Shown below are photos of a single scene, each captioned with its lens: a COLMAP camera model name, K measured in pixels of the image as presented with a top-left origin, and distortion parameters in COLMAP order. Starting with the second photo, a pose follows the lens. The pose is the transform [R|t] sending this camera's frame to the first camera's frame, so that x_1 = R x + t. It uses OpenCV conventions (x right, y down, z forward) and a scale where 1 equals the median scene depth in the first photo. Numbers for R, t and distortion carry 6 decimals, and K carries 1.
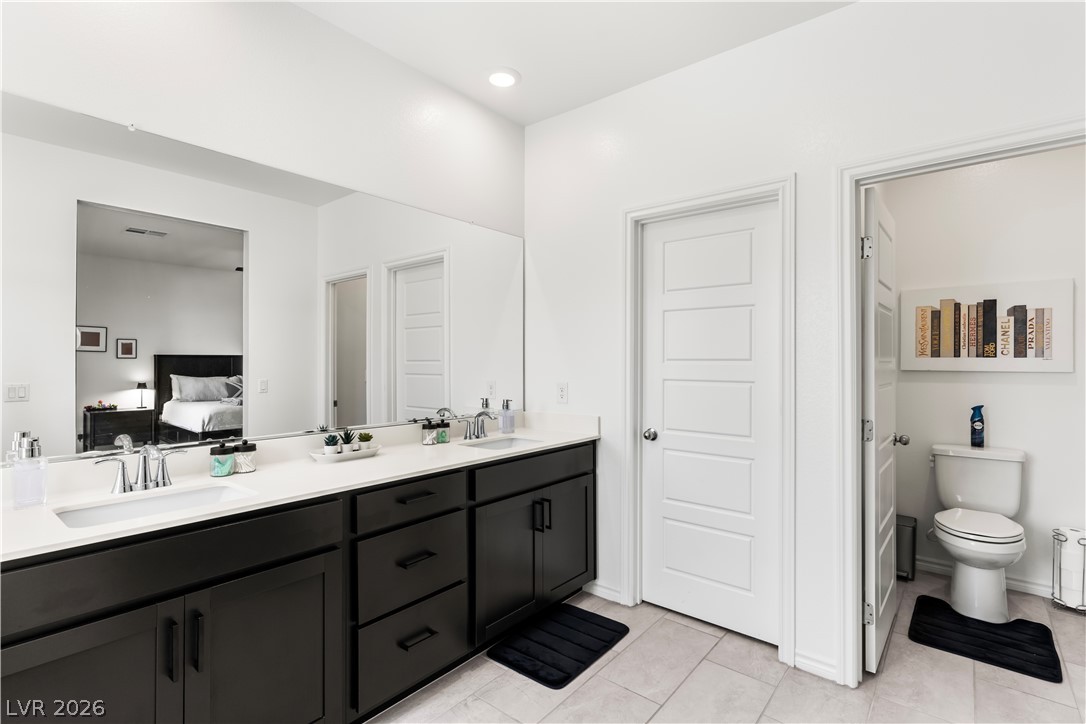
lens RADIAL K [[513.0, 0, 538.3], [0, 513.0, 362.5], [0, 0, 1]] dist [0.008753, -0.001912]
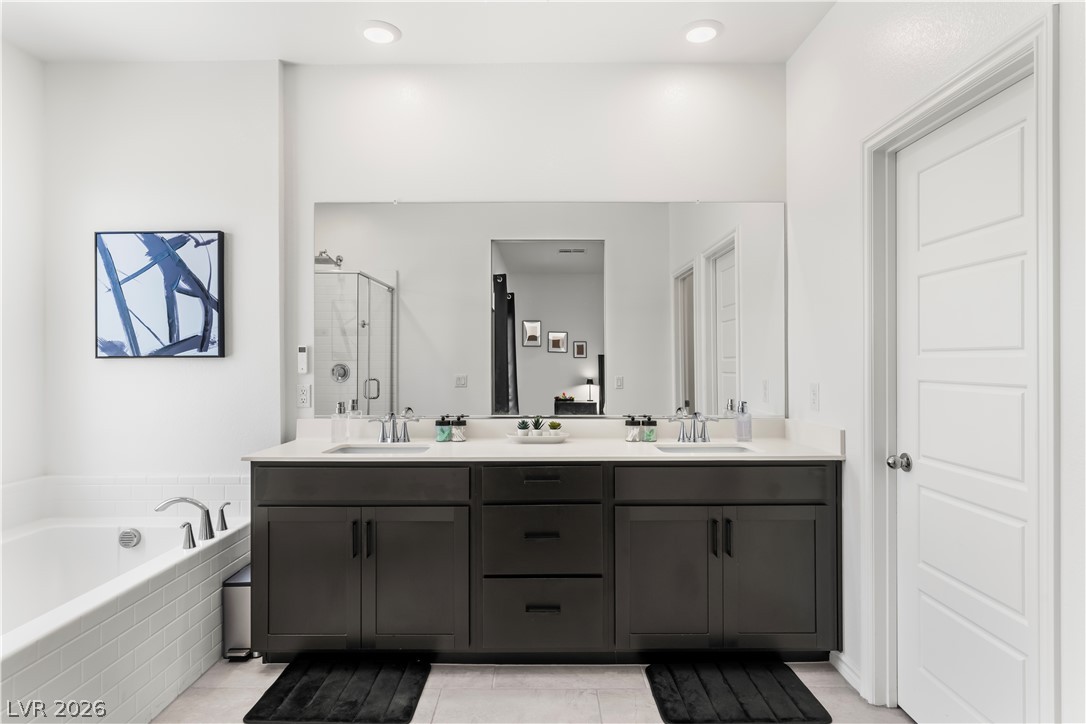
lens RADIAL K [[591.7, 0, 533.9], [0, 591.7, 363.0], [0, 0, 1]] dist [0.015749, 0.001389]
pose [[0.643347, -0.000361, -0.765575, 0.512857], [0.000352, 1.000000, -0.000177, 0.010068], [0.765575, -0.000156, 0.643347, 0.126508]]
